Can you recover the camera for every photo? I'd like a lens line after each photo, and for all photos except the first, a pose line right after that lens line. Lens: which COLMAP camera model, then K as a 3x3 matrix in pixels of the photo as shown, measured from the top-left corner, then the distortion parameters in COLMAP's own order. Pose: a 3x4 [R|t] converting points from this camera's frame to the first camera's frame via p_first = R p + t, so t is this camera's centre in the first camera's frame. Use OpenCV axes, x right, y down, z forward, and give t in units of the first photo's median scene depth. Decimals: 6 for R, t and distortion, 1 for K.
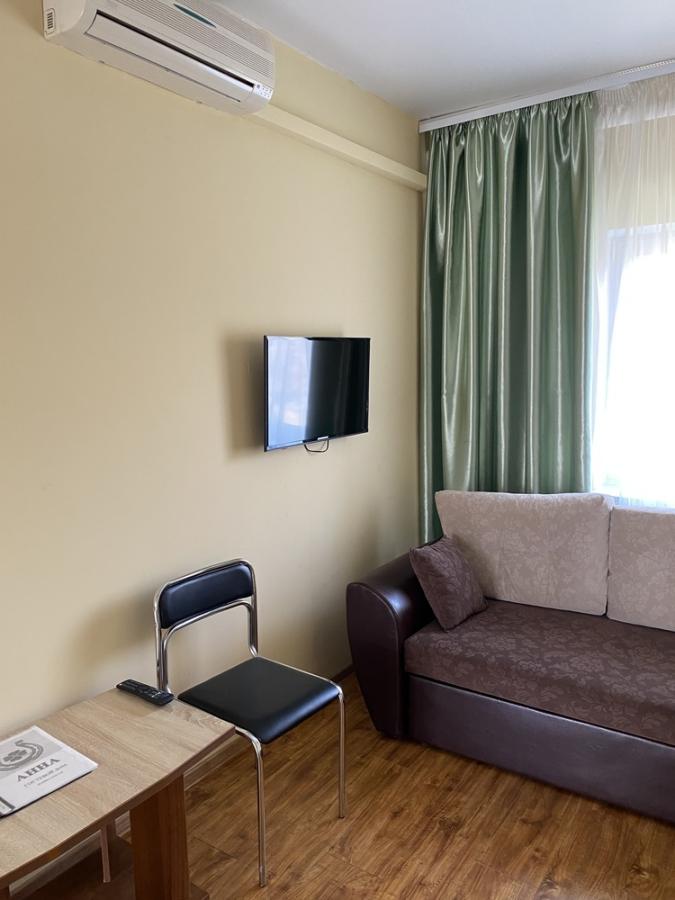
lens RADIAL K [[676.8, 0, 342.4], [0, 676.8, 447.5], [0, 0, 1]] dist [0.022183, -0.027043]
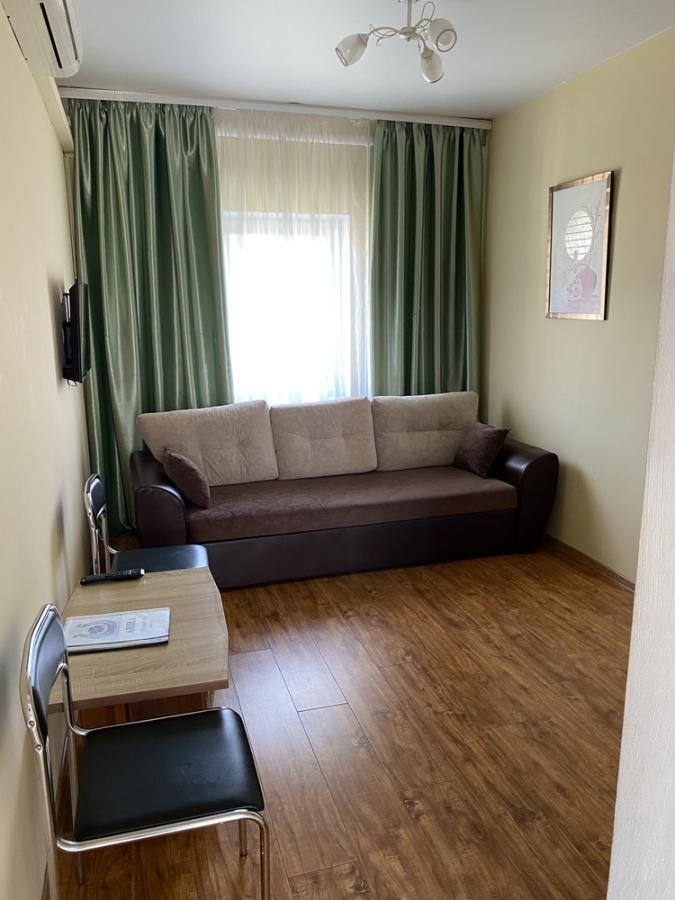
lens RADIAL K [[676.8, 0, 339.2], [0, 676.8, 442.6], [0, 0, 1]] dist [0.022183, -0.027043]
pose [[0.628705, -0.143606, 0.764269, -0.680666], [0.098894, 0.989586, 0.104591, 0.026622], [-0.771330, 0.009825, 0.636359, -0.061112]]
